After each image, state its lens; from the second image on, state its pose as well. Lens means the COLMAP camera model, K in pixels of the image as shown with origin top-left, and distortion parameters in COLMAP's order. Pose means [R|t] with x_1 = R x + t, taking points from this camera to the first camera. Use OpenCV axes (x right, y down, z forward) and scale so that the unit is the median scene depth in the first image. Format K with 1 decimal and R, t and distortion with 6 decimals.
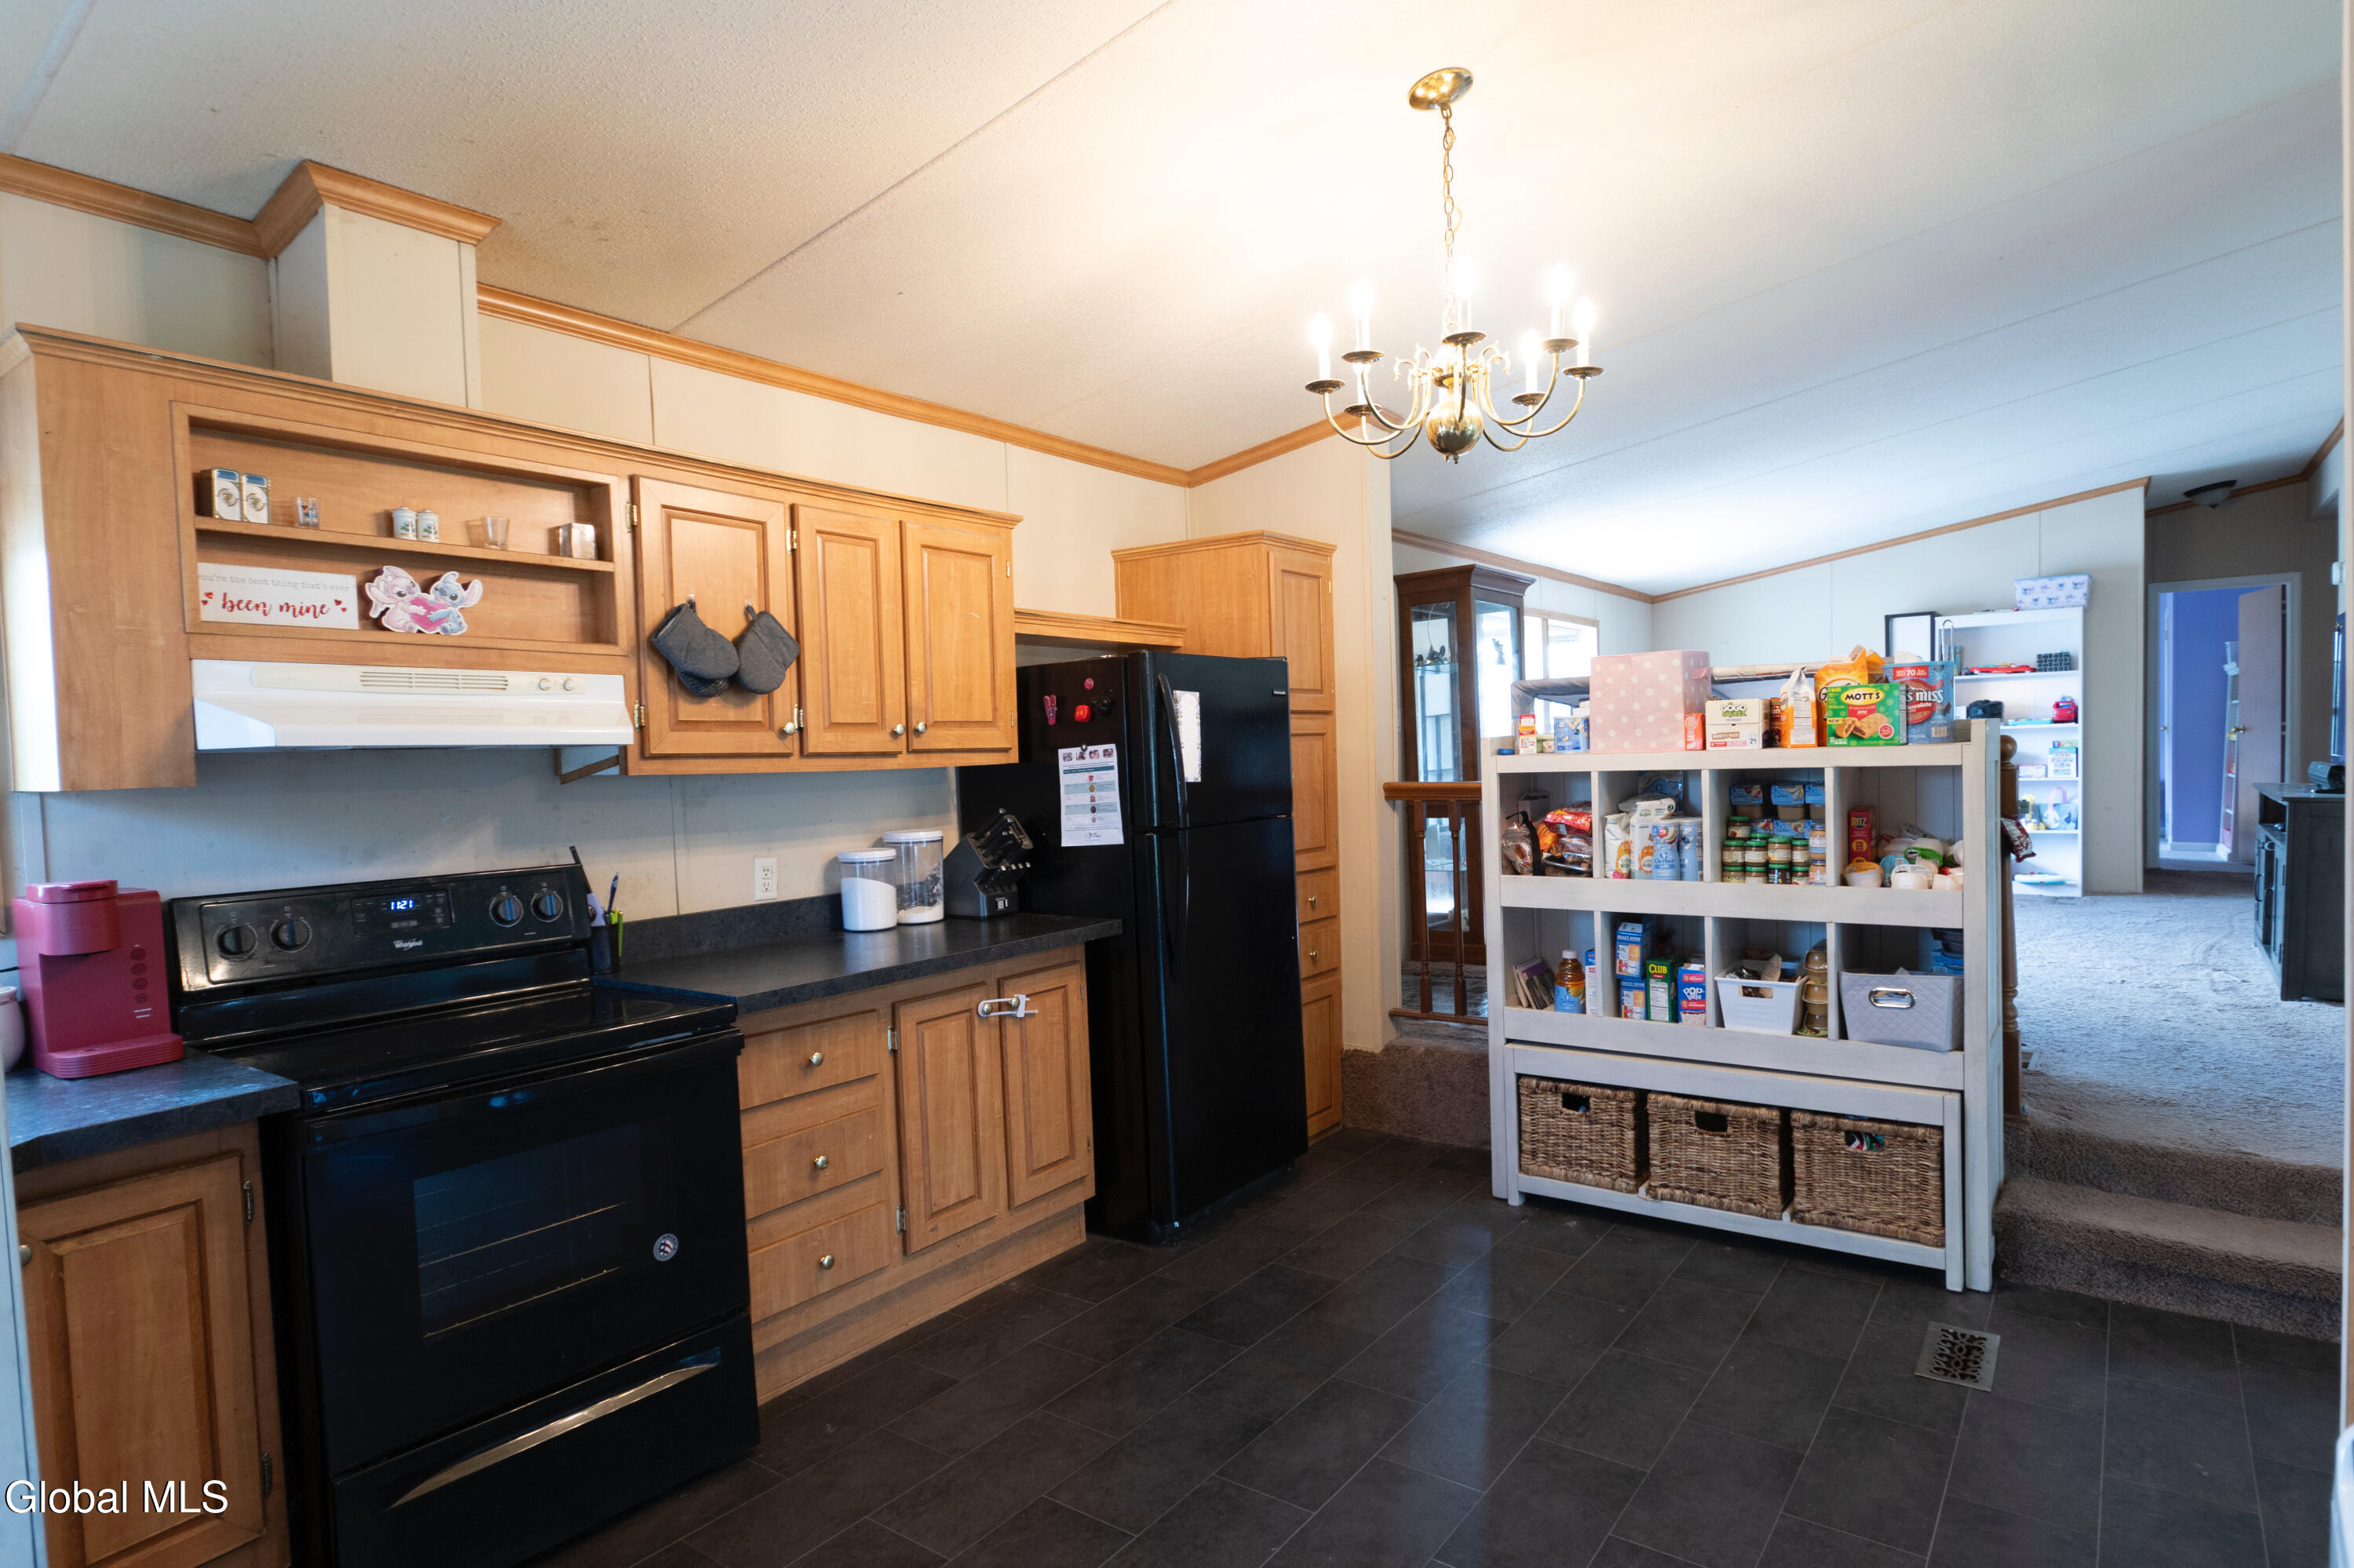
lens RADIAL K [[1315.0, 0, 1171.2], [0, 1315.0, 800.9], [0, 0, 1]] dist [-0.001390, 0.000107]
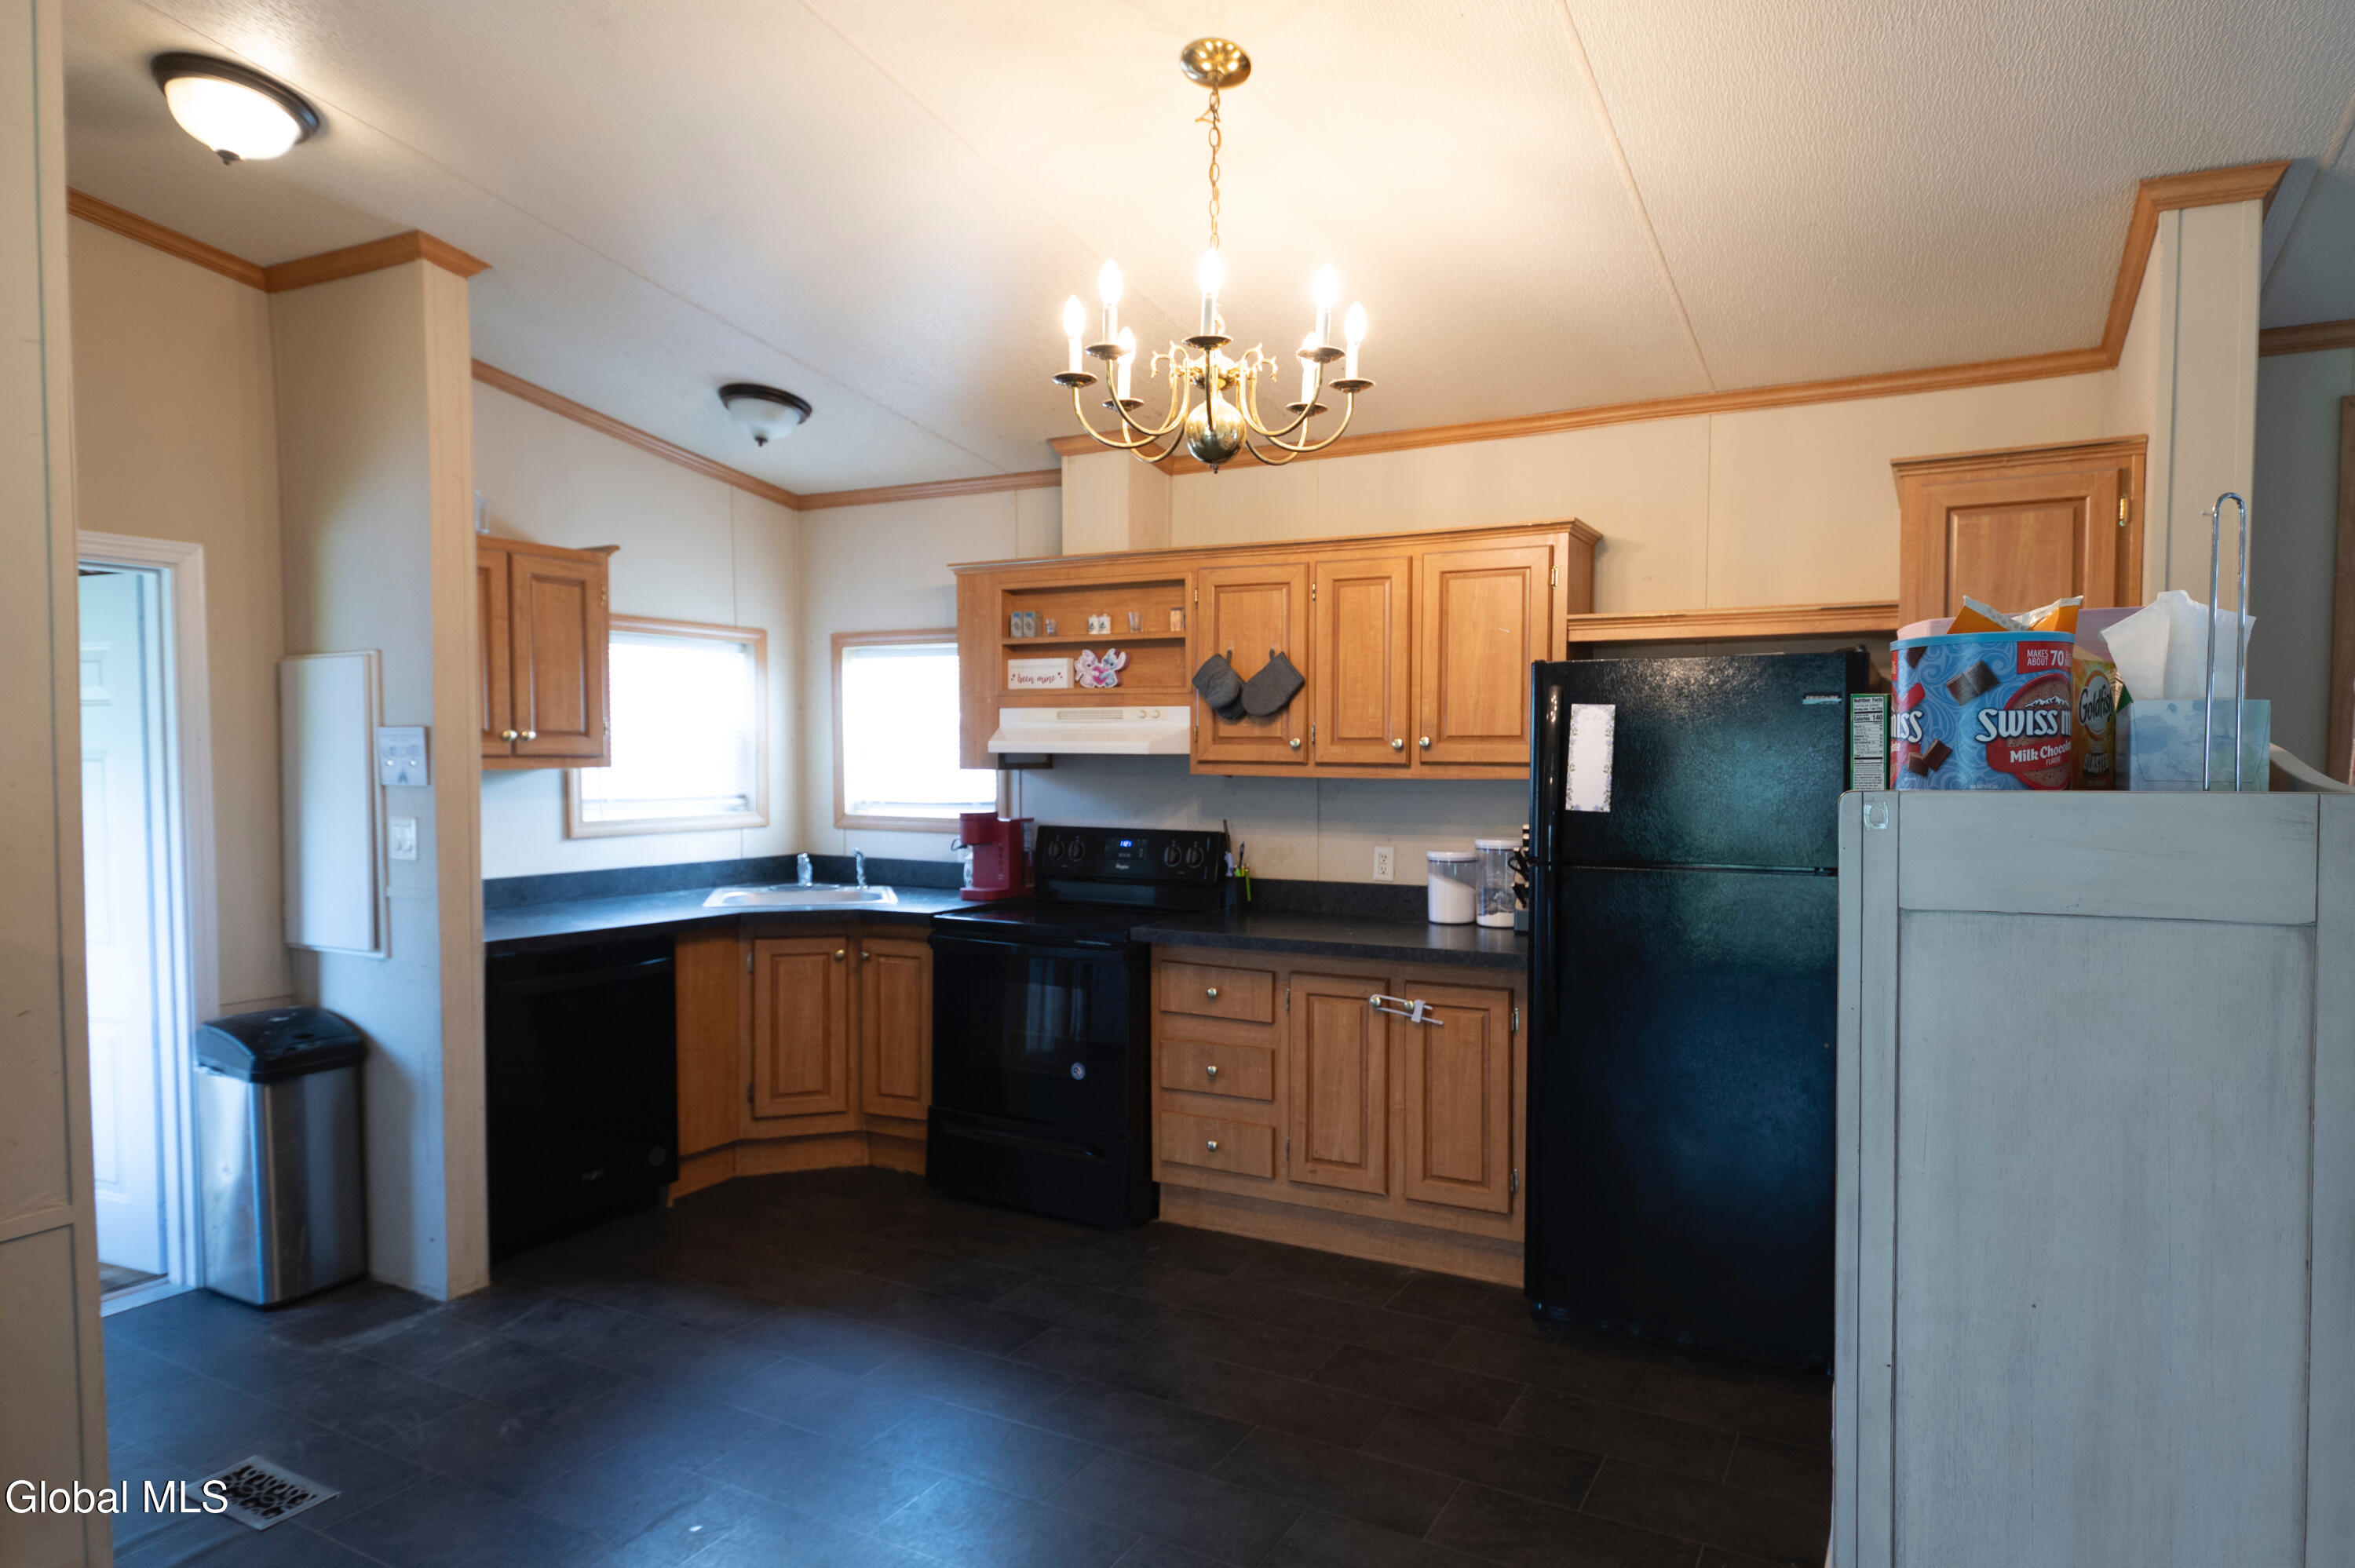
lens RADIAL K [[1315.5, 0, 1201.0], [0, 1315.5, 799.9], [0, 0, 1]] dist [-0.001390, 0.000107]
pose [[0.133553, 0.066268, -0.988824, 1.006645], [-0.040183, 0.997304, 0.061409, -0.078234], [0.990227, 0.031532, 0.135856, 0.777034]]
